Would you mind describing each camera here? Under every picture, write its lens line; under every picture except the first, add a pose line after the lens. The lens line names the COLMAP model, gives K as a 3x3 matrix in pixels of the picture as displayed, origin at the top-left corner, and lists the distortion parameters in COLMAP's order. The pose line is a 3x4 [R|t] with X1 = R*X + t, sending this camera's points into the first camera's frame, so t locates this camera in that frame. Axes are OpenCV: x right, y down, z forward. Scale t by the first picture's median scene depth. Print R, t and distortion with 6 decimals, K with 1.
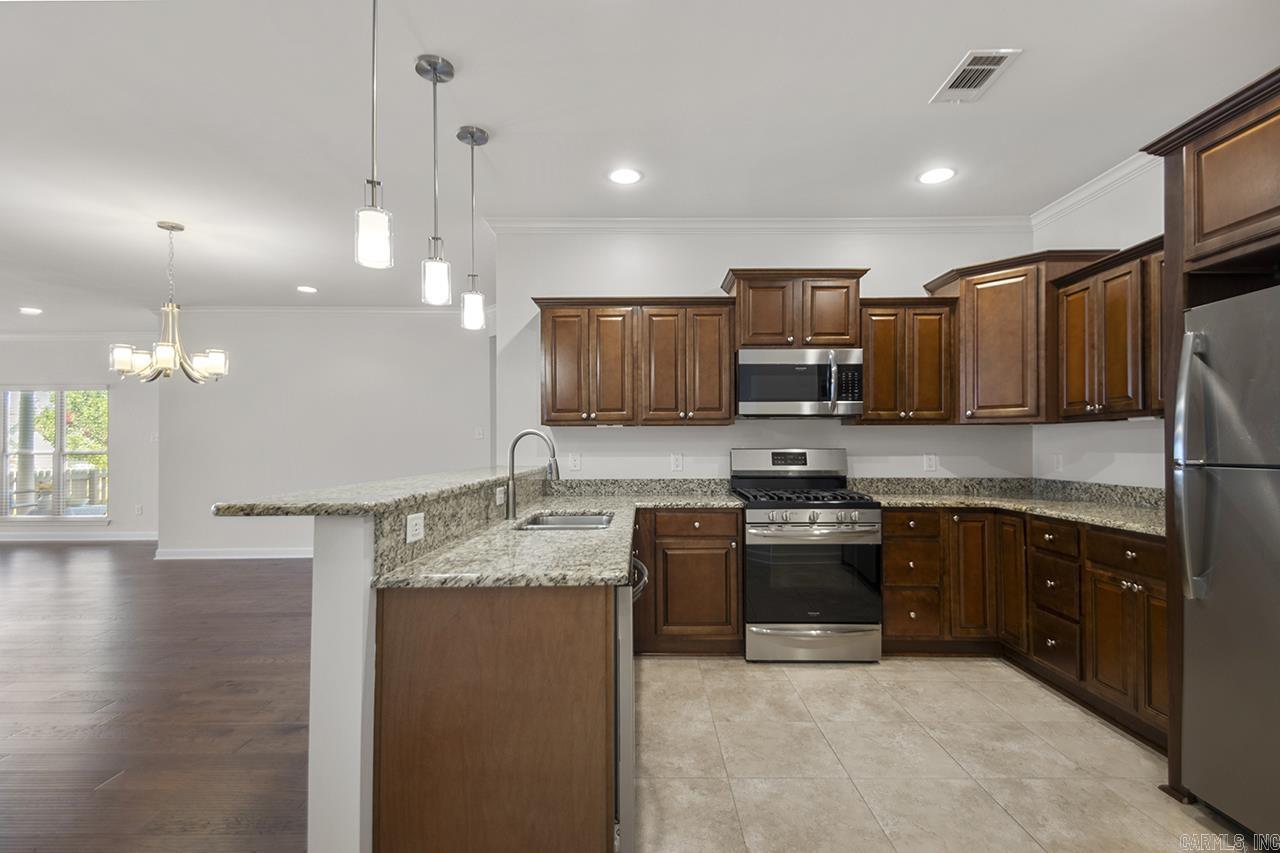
lens RADIAL K [[606.1, 0, 636.8], [0, 606.1, 440.0], [0, 0, 1]] dist [0.019702, -0.009745]
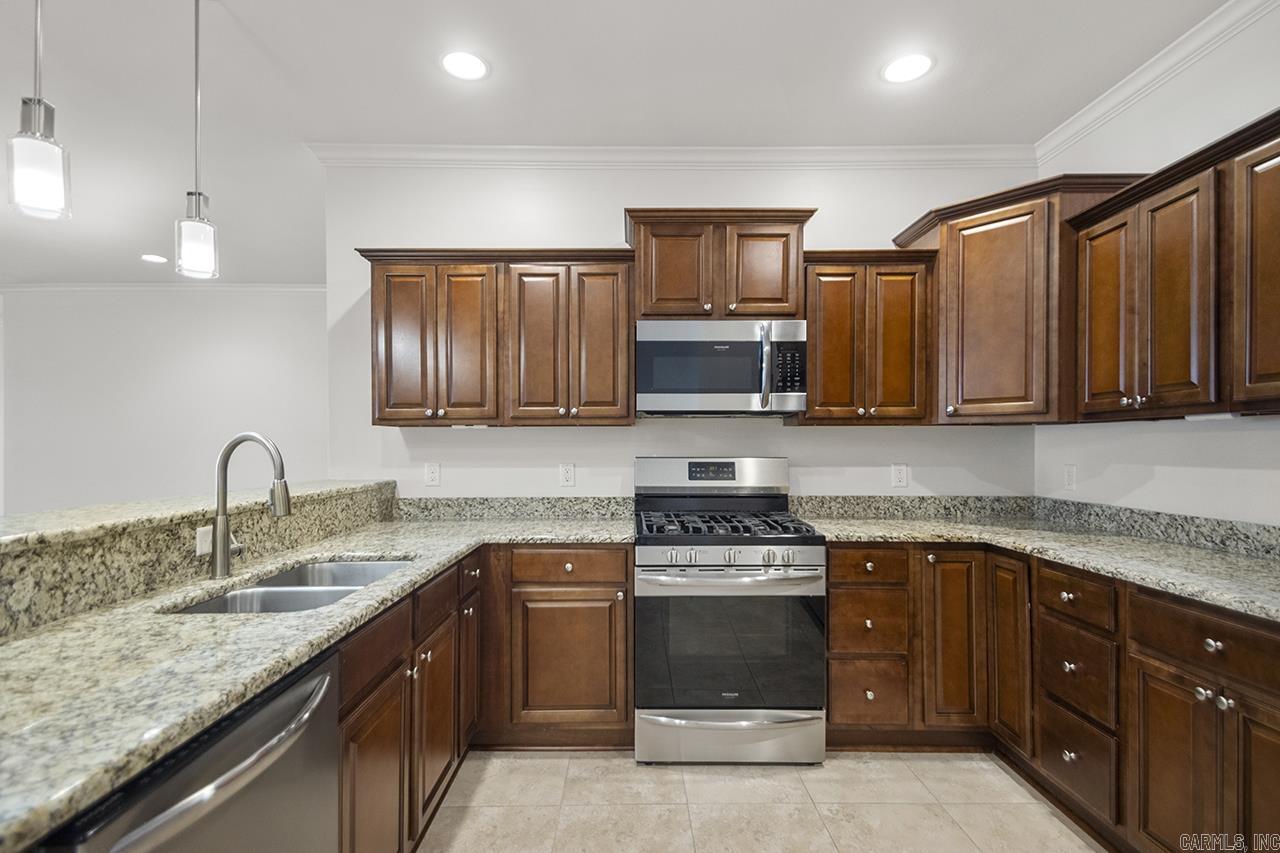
lens RADIAL K [[606.1, 0, 640.6], [0, 606.1, 446.4], [0, 0, 1]] dist [0.019702, -0.009745]
pose [[0.999733, -0.000042, 0.023125, 0.168787], [-0.000238, 0.999927, 0.012119, -0.009394], [-0.023124, -0.012121, 0.999659, 0.300241]]
